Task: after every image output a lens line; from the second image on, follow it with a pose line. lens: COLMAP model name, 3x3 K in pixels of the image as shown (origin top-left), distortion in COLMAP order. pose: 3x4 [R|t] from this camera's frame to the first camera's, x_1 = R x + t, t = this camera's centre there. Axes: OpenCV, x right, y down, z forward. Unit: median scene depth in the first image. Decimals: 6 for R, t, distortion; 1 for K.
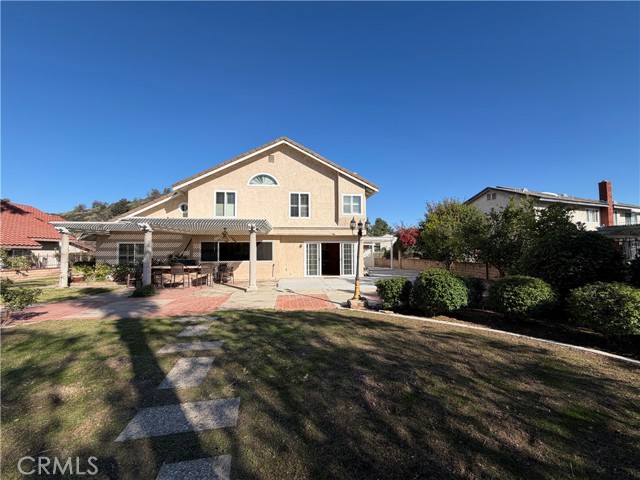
lens RADIAL K [[254.2, 0, 318.9], [0, 254.2, 240.2], [0, 0, 1]] dist [-0.000382, -0.000072]
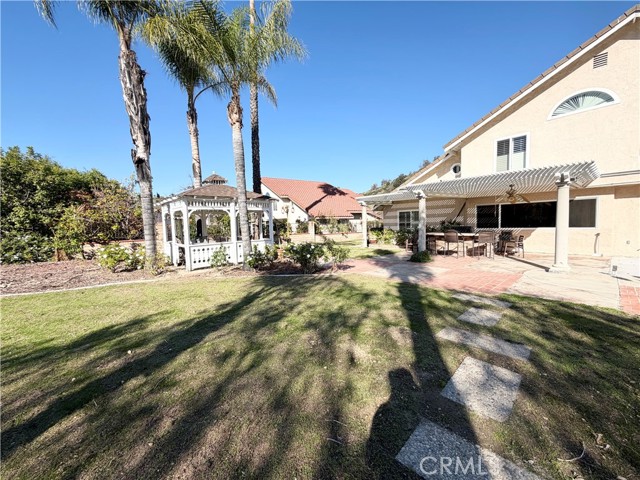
lens RADIAL K [[254.2, 0, 318.9], [0, 254.2, 240.2], [0, 0, 1]] dist [-0.000382, -0.000072]
pose [[0.562535, 0.045618, -0.825514, -0.056588], [0.063233, 0.993178, 0.097973, 0.005783], [0.824352, -0.107313, 0.555813, 0.076803]]
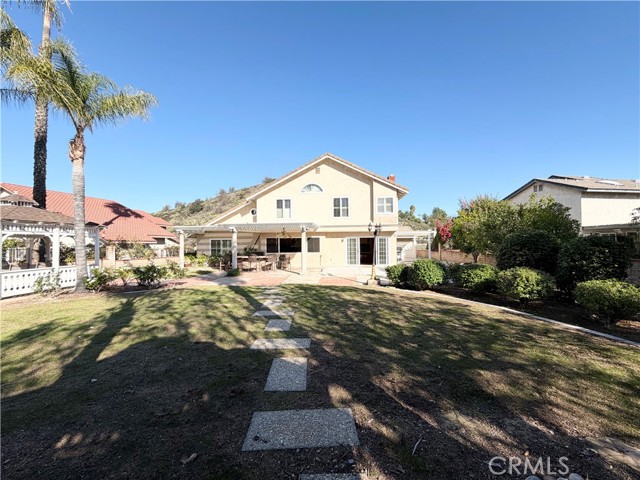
lens RADIAL K [[254.2, 0, 318.9], [0, 254.2, 240.2], [0, 0, 1]] dist [-0.000382, -0.000072]
pose [[0.978220, -0.007666, -0.207430, 0.091704], [0.014254, 0.999440, 0.030286, -0.022331], [0.207082, -0.032583, 0.977781, -0.281037]]
